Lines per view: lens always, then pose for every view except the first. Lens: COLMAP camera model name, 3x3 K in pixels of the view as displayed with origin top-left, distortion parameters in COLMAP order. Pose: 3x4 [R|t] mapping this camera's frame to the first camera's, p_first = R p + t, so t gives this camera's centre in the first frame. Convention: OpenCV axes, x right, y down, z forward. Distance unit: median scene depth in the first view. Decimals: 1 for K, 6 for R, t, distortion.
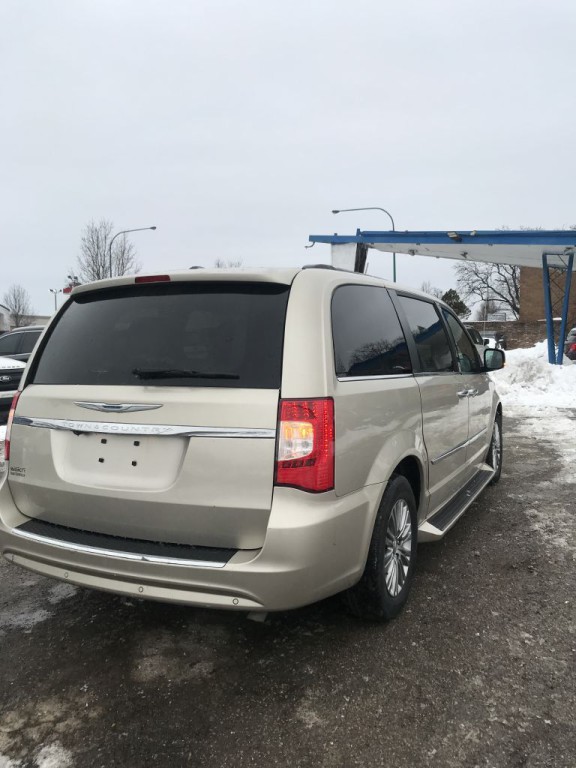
lens RADIAL K [[590.9, 0, 288.0], [0, 590.9, 384.0], [0, 0, 1]] dist [0.005125, 0.000043]
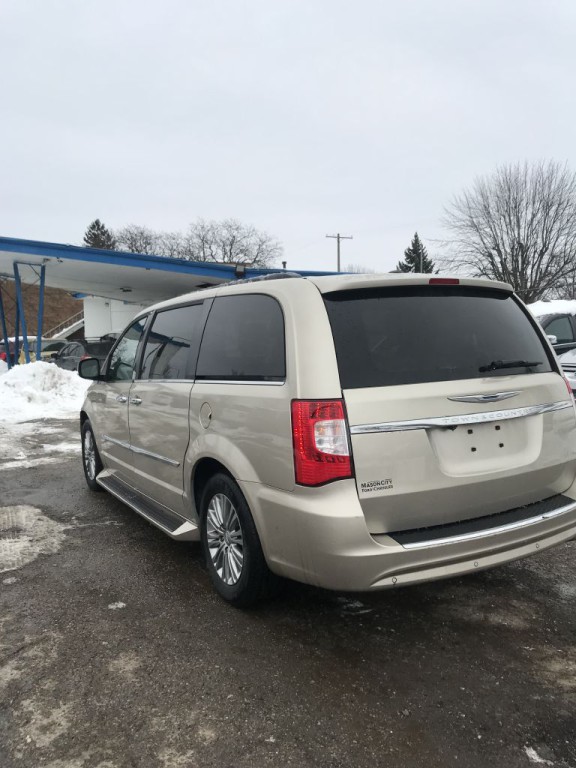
lens RADIAL K [[590.9, 0, 288.0], [0, 590.9, 384.0], [0, 0, 1]] dist [0.005125, 0.000043]
pose [[0.598297, -0.065949, 0.798556, -1.307278], [0.078646, 0.996628, 0.023383, -0.038145], [-0.797406, 0.048813, 0.601466, 0.595014]]
